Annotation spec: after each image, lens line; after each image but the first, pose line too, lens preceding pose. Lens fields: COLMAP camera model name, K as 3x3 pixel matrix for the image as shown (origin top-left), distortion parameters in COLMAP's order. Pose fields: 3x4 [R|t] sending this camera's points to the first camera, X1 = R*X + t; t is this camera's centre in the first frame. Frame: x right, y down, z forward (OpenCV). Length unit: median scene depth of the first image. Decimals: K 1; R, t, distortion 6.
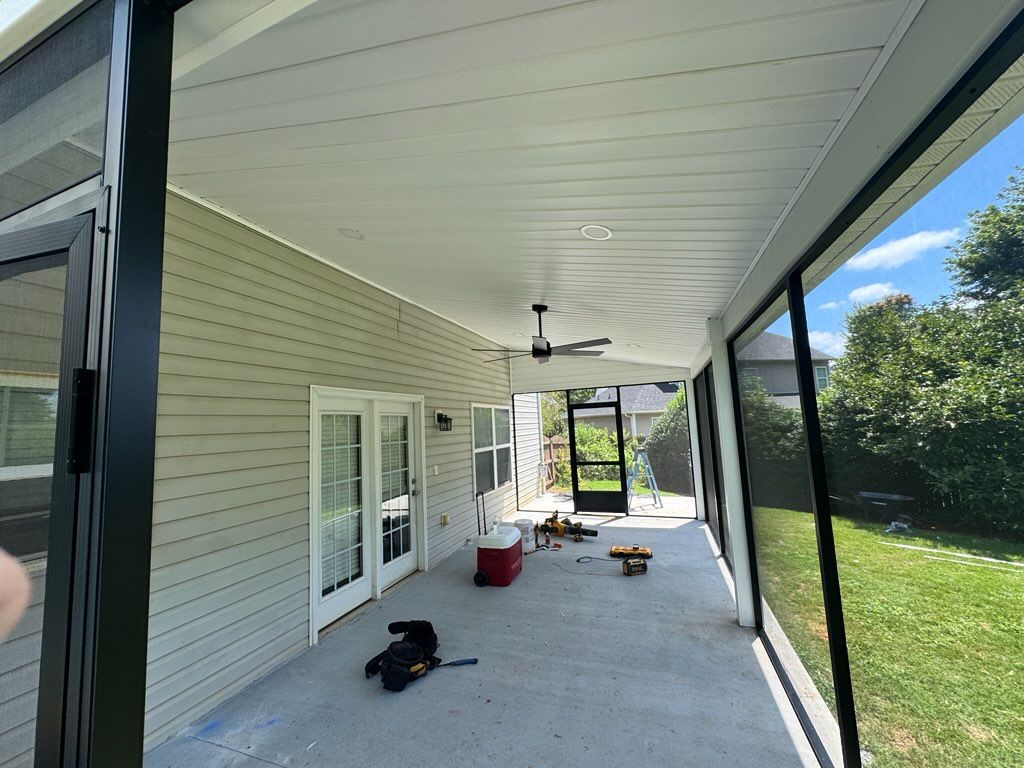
lens RADIAL K [[408.6, 0, 512.0], [0, 408.6, 384.0], [0, 0, 1]] dist [0.001303, 0.000673]
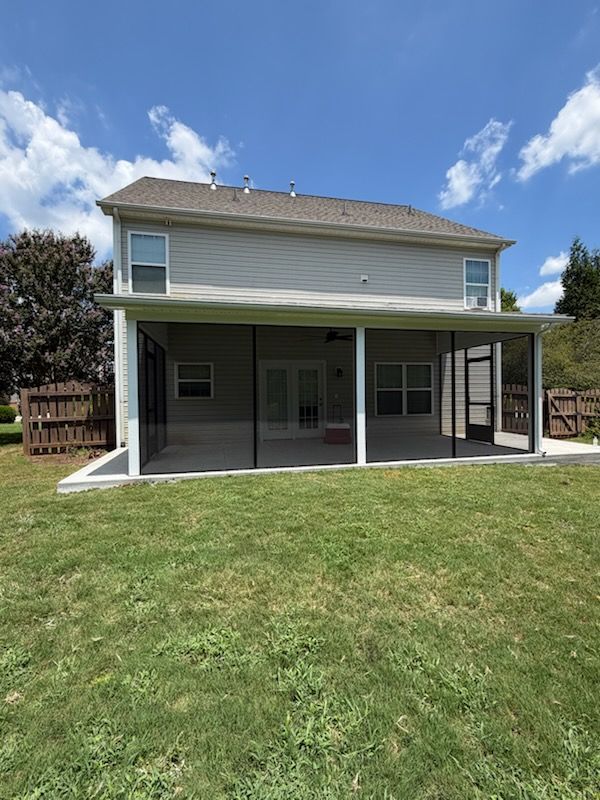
lens RADIAL K [[380.6, 0, 300.0], [0, 380.6, 400.0], [0, 0, 1]] dist [0.004606, 0.000434]
pose [[0.547512, 0.048403, -0.835397, 1.306993], [0.072485, 0.991830, 0.104973, 0.015994], [0.833653, -0.118027, 0.539530, -0.188856]]
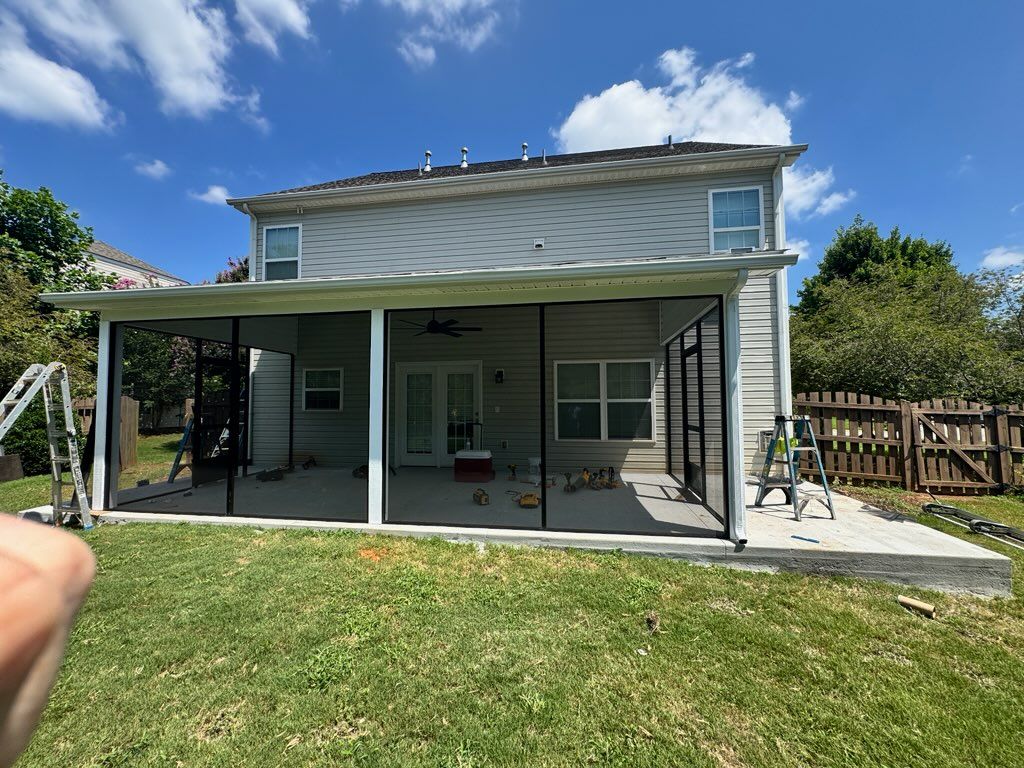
lens RADIAL K [[408.6, 0, 512.0], [0, 408.6, 384.0], [0, 0, 1]] dist [0.001303, 0.000673]
pose [[0.190810, 0.003051, -0.981622, 1.262687], [0.097118, 0.995030, 0.021970, 0.090496], [0.976811, -0.099525, 0.189566, 0.775125]]
